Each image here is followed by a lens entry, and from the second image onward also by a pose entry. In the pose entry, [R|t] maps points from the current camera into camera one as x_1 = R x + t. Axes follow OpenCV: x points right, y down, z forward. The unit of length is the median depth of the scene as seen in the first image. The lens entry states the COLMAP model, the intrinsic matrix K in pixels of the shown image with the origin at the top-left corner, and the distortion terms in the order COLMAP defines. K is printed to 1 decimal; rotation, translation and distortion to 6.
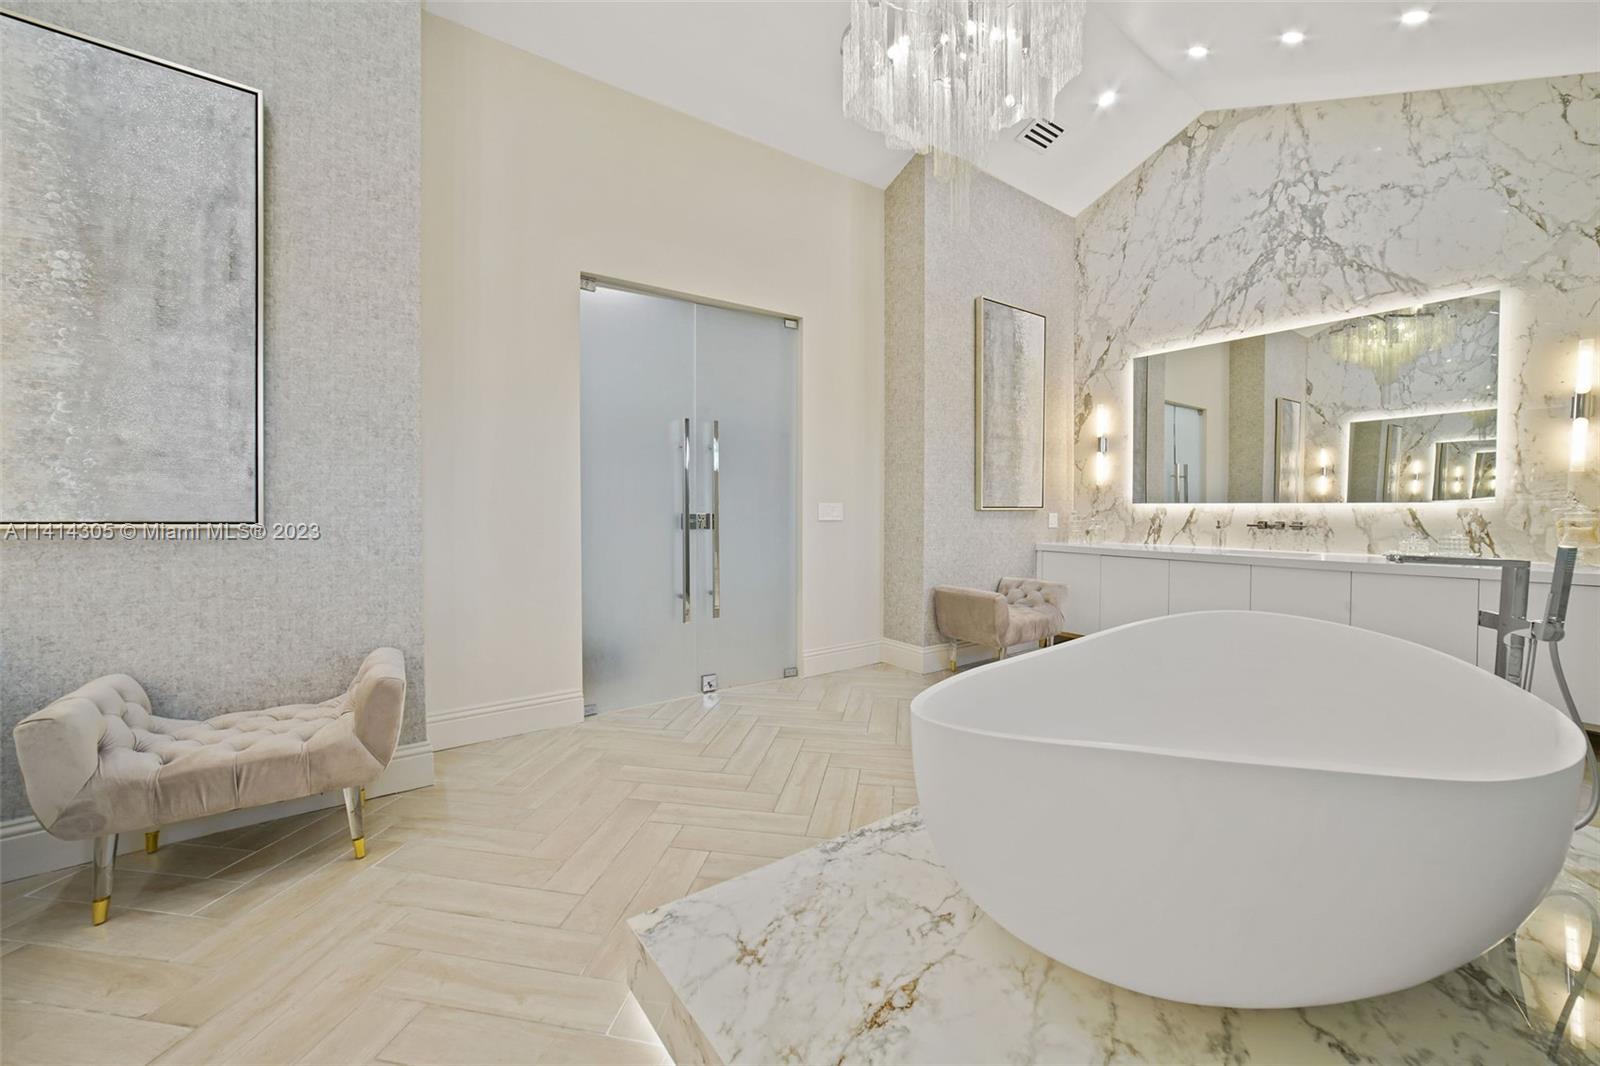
lens RADIAL K [[624.9, 0, 804.0], [0, 624.9, 509.5], [0, 0, 1]] dist [-0.053504, 0.018969]
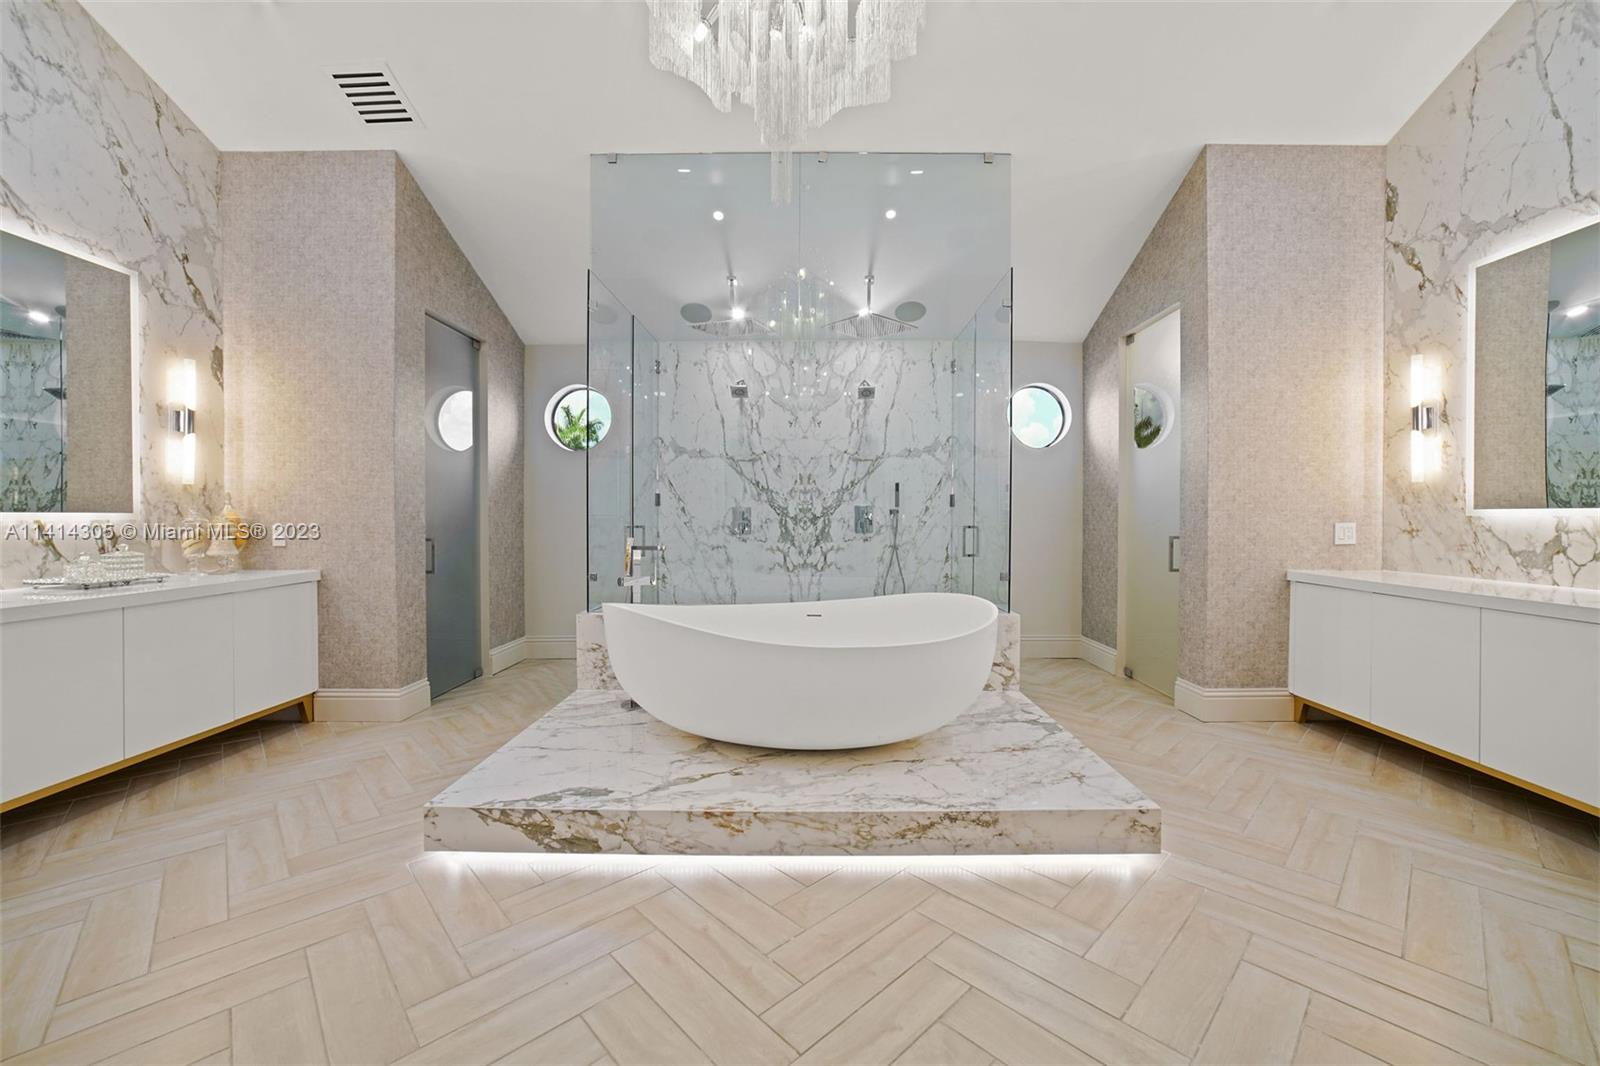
lens RADIAL K [[650.7, 0, 801.9], [0, 650.7, 525.9], [0, 0, 1]] dist [0.000219, -0.000005]
pose [[-0.806704, -0.009810, 0.590875, -0.309048], [-0.000724, 0.999878, 0.015611, -0.013304], [-0.590956, 0.012166, -0.806612, 1.663994]]
